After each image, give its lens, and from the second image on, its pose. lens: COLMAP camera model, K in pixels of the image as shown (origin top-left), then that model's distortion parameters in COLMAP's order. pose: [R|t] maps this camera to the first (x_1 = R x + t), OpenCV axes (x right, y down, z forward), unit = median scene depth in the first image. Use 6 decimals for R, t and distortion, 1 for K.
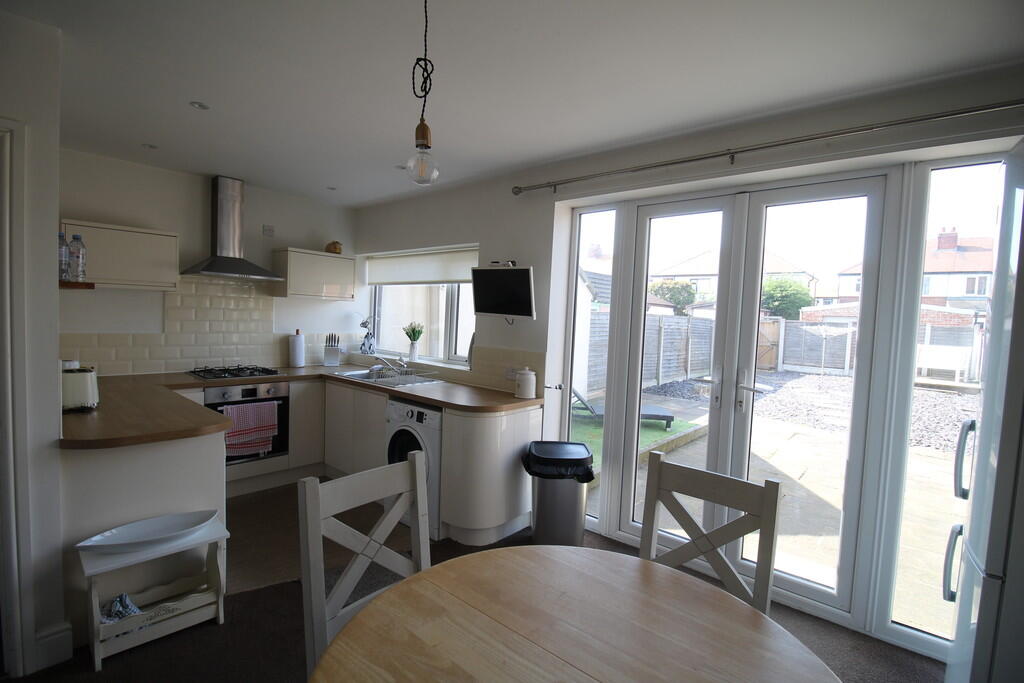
lens RADIAL K [[473.6, 0, 515.1], [0, 473.6, 344.5], [0, 0, 1]] dist [-0.014913, -0.000556]
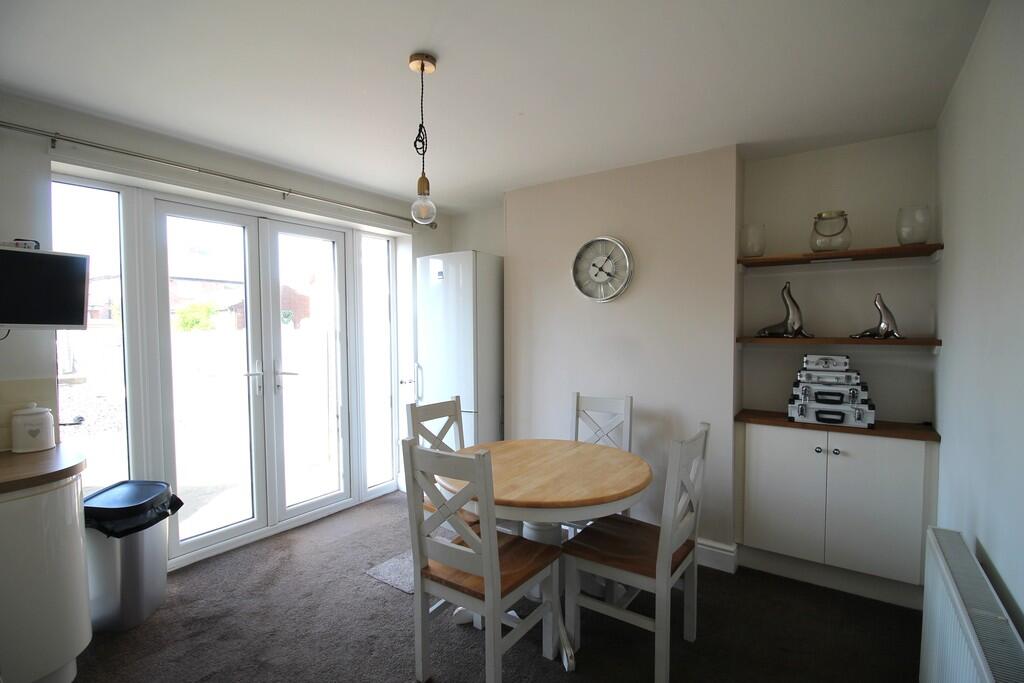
lens RADIAL K [[473.6, 0, 515.1], [0, 473.6, 344.5], [0, 0, 1]] dist [-0.014913, -0.000556]
pose [[-0.100137, -0.079645, 0.991781, -0.769581], [0.063966, 0.994214, 0.086299, -0.051885], [-0.992915, 0.072081, -0.094463, 0.449620]]
